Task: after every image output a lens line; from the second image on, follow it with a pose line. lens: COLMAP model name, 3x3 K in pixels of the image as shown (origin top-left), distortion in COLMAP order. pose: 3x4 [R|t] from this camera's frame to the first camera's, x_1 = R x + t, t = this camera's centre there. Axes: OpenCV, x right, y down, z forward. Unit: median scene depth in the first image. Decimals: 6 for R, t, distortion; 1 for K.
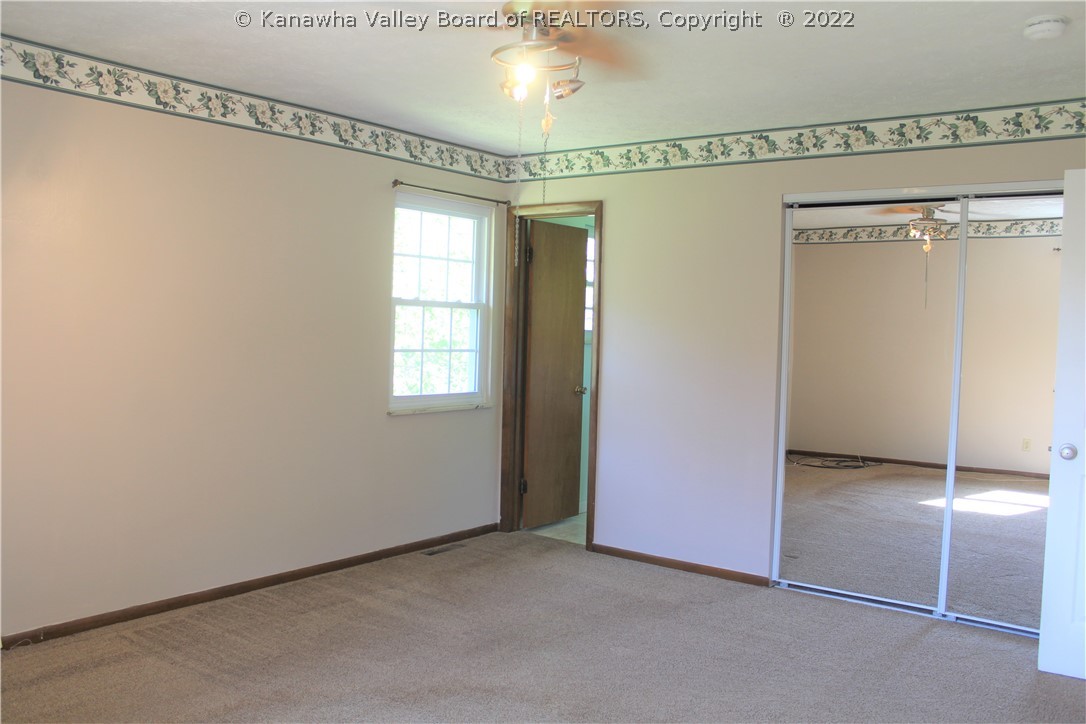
lens RADIAL K [[932.0, 0, 562.5], [0, 932.0, 362.5], [0, 0, 1]] dist [-0.140555, 0.159341]
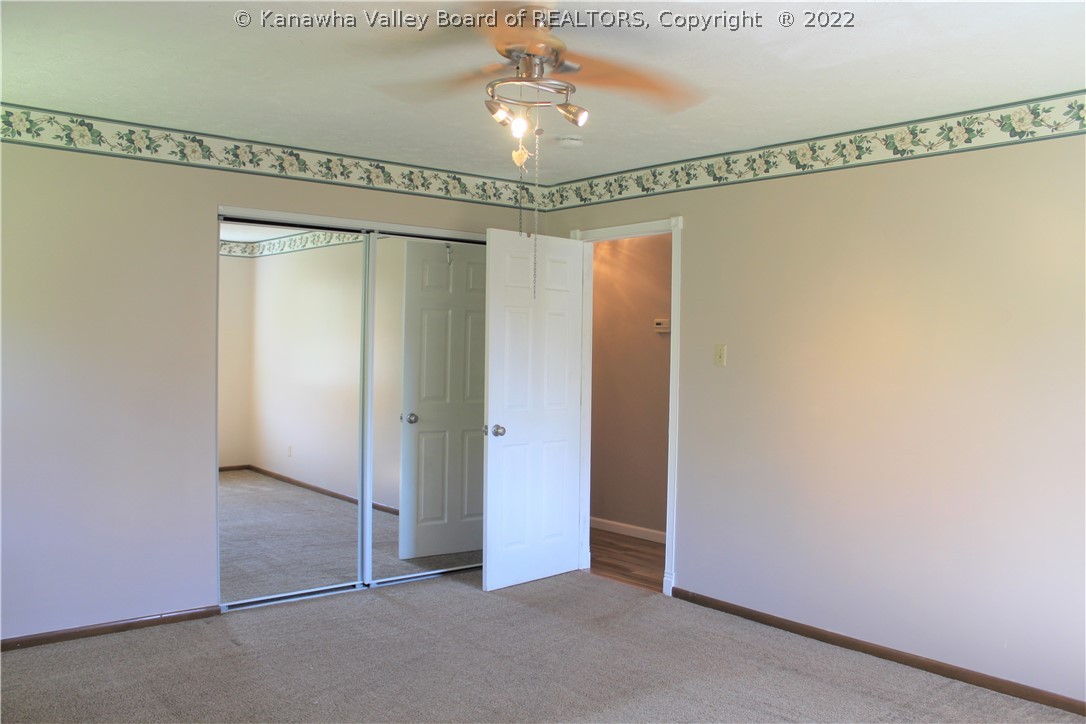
lens RADIAL K [[906.9, 0, 550.9], [0, 906.9, 363.6], [0, 0, 1]] dist [-0.158898, 0.148287]
pose [[0.220997, -0.042989, 0.974326, -0.565686], [0.032864, 0.998789, 0.036614, -0.038041], [-0.974721, 0.023929, 0.222143, 0.440354]]
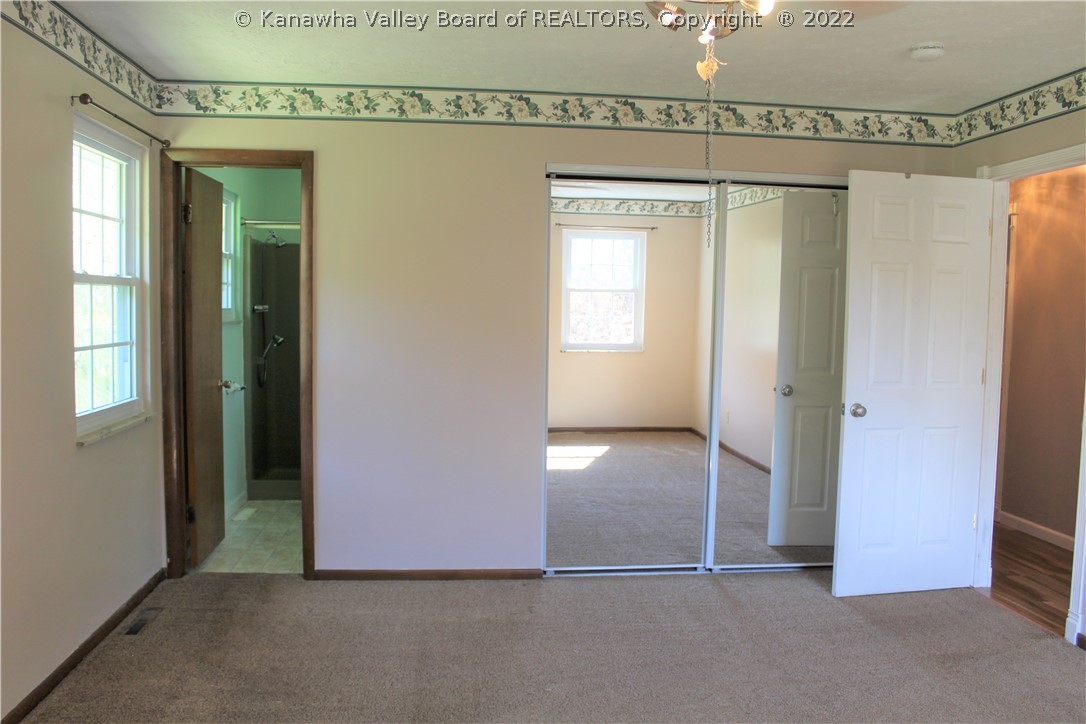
lens RADIAL K [[906.9, 0, 550.9], [0, 906.9, 363.6], [0, 0, 1]] dist [-0.158898, 0.148287]
pose [[0.728847, -0.061831, 0.681879, -0.377571], [0.031643, 0.997892, 0.056664, -0.028971], [-0.683945, -0.019723, 0.729267, 0.310558]]
